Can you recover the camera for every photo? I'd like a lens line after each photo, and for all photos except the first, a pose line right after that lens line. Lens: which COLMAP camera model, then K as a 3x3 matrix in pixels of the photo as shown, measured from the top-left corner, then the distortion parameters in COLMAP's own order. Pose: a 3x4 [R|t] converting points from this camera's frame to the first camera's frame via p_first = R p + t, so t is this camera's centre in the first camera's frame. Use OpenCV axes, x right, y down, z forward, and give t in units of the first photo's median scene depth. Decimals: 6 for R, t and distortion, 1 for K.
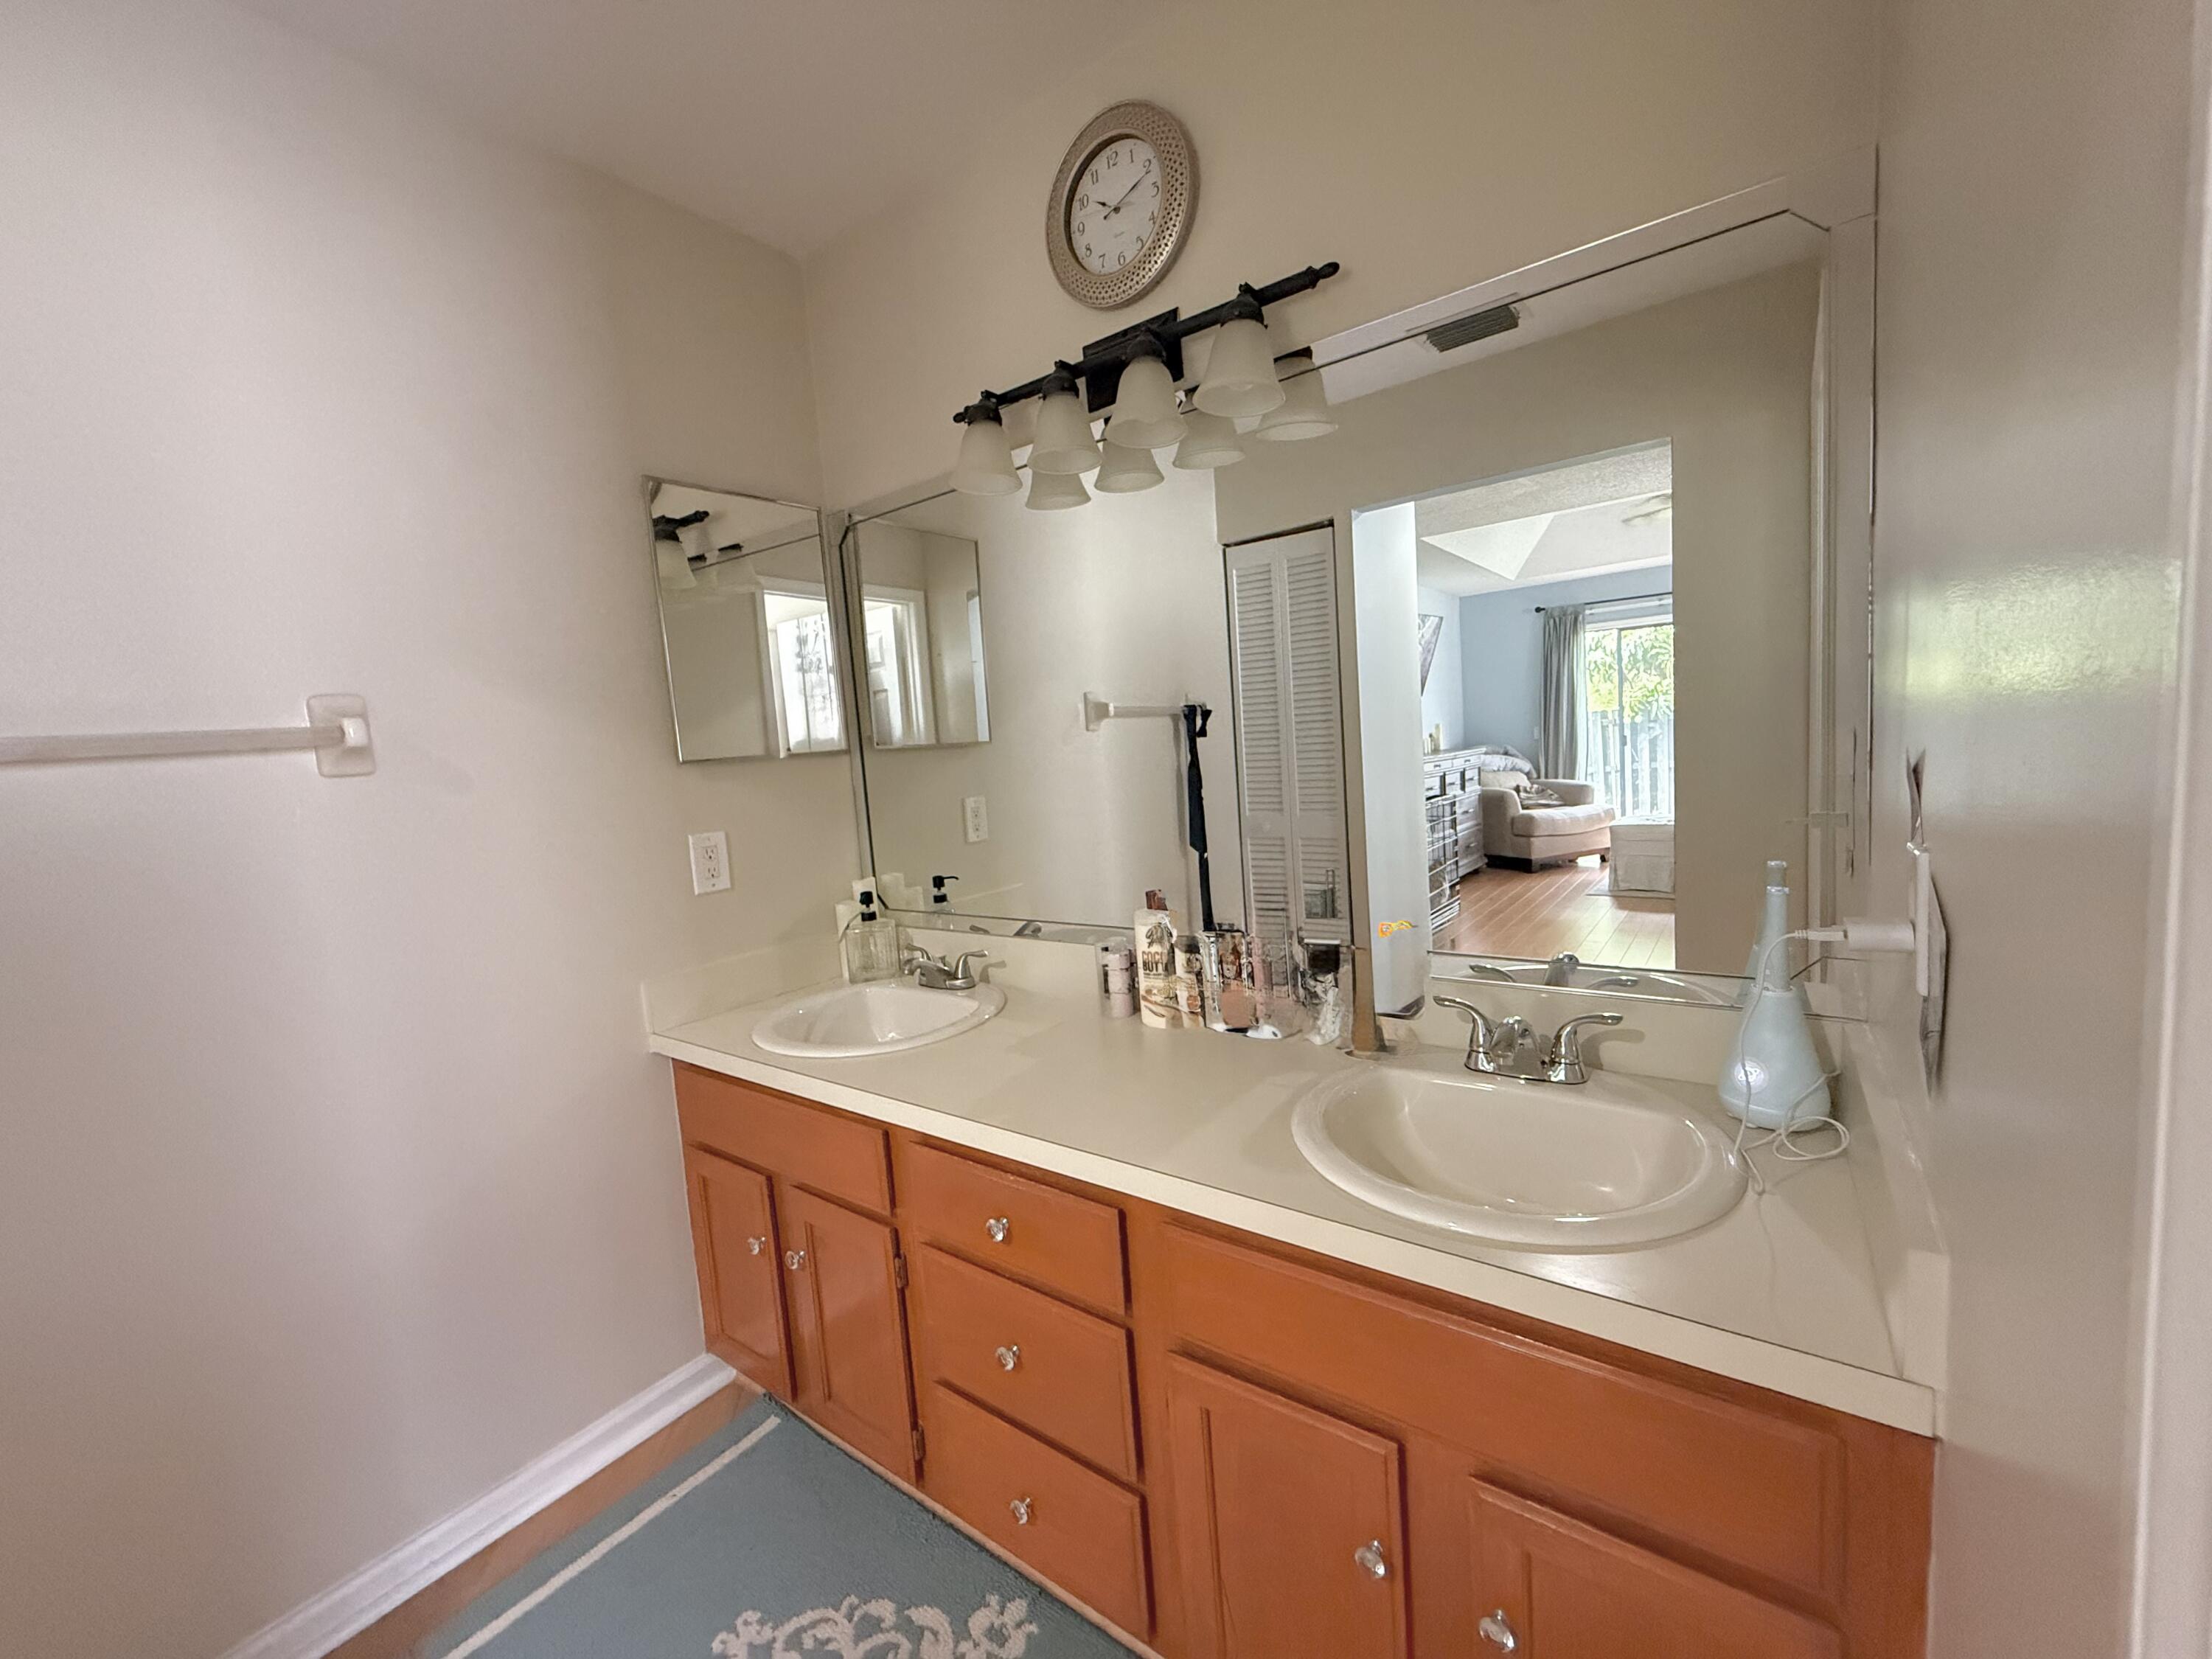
lens RADIAL K [[881.9, 0, 1097.7], [0, 881.9, 830.8], [0, 0, 1]] dist [-0.000720, -0.000060]
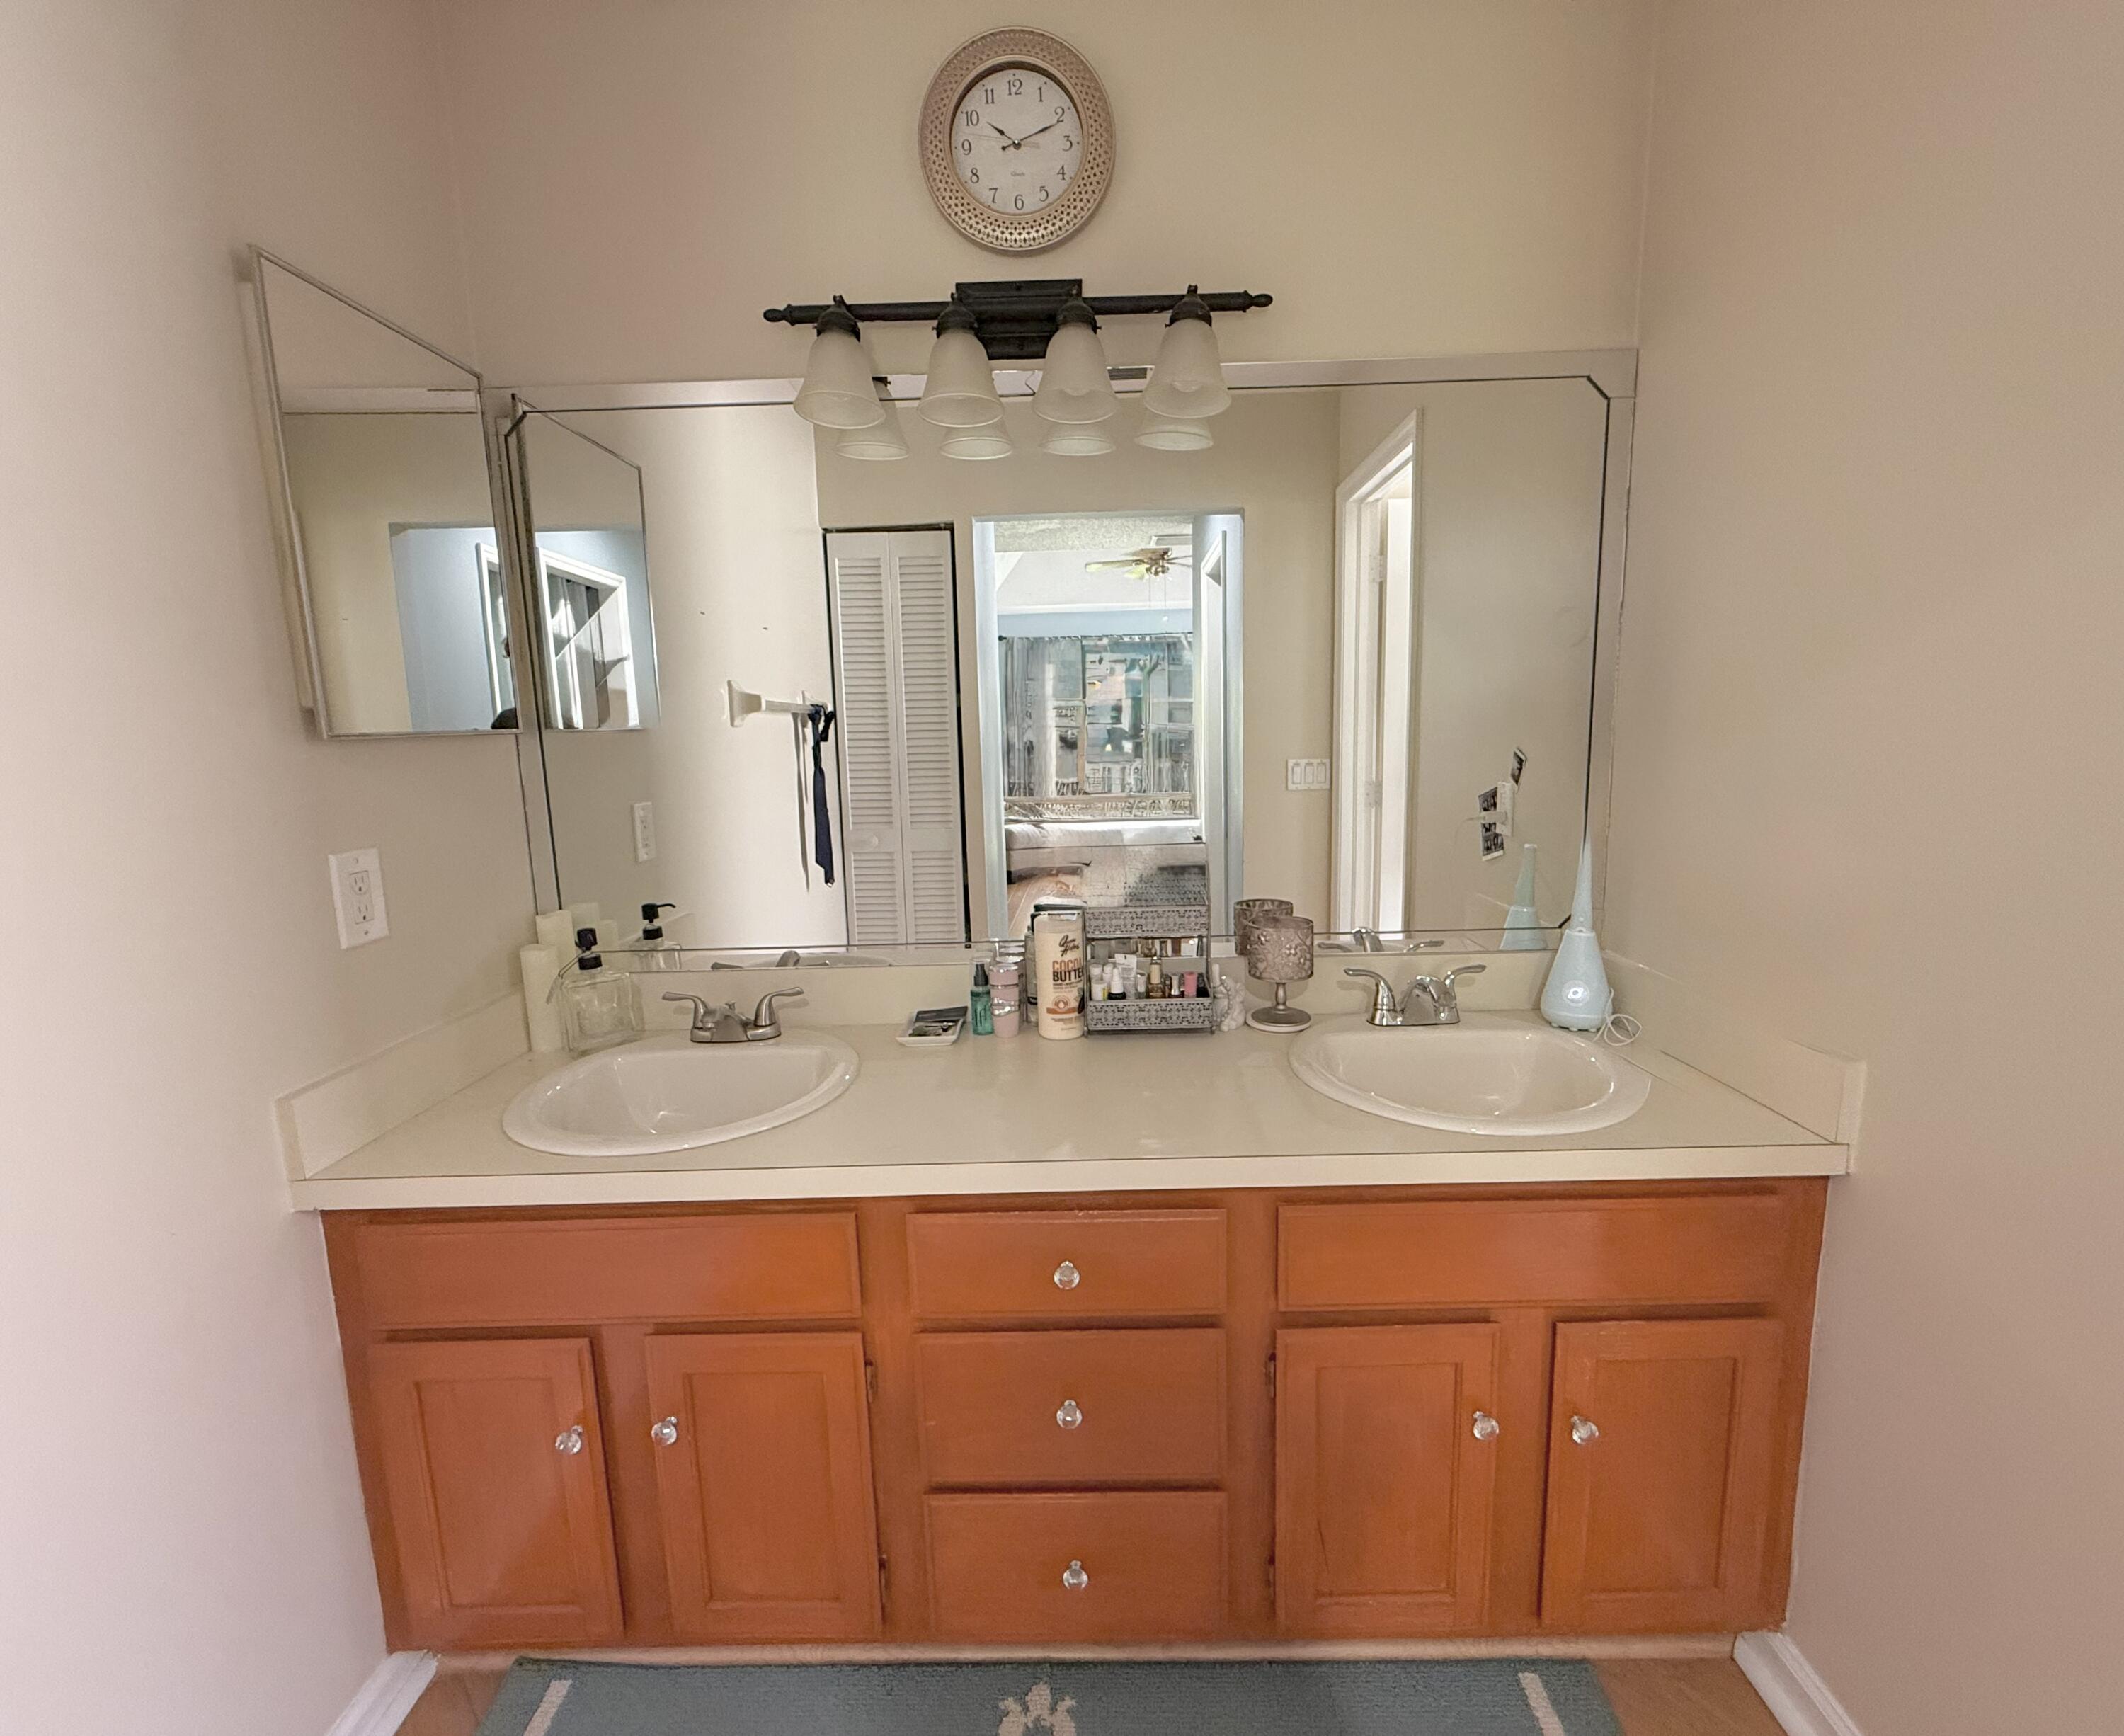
lens RADIAL K [[922.7, 0, 1074.9], [0, 922.7, 870.3], [0, 0, 1]] dist [-0.000318, -0.000135]
pose [[0.803119, -0.036557, 0.594696, -0.476703], [0.026109, 0.999316, 0.026170, 0.014094], [-0.595246, -0.005490, 0.803525, 0.183428]]
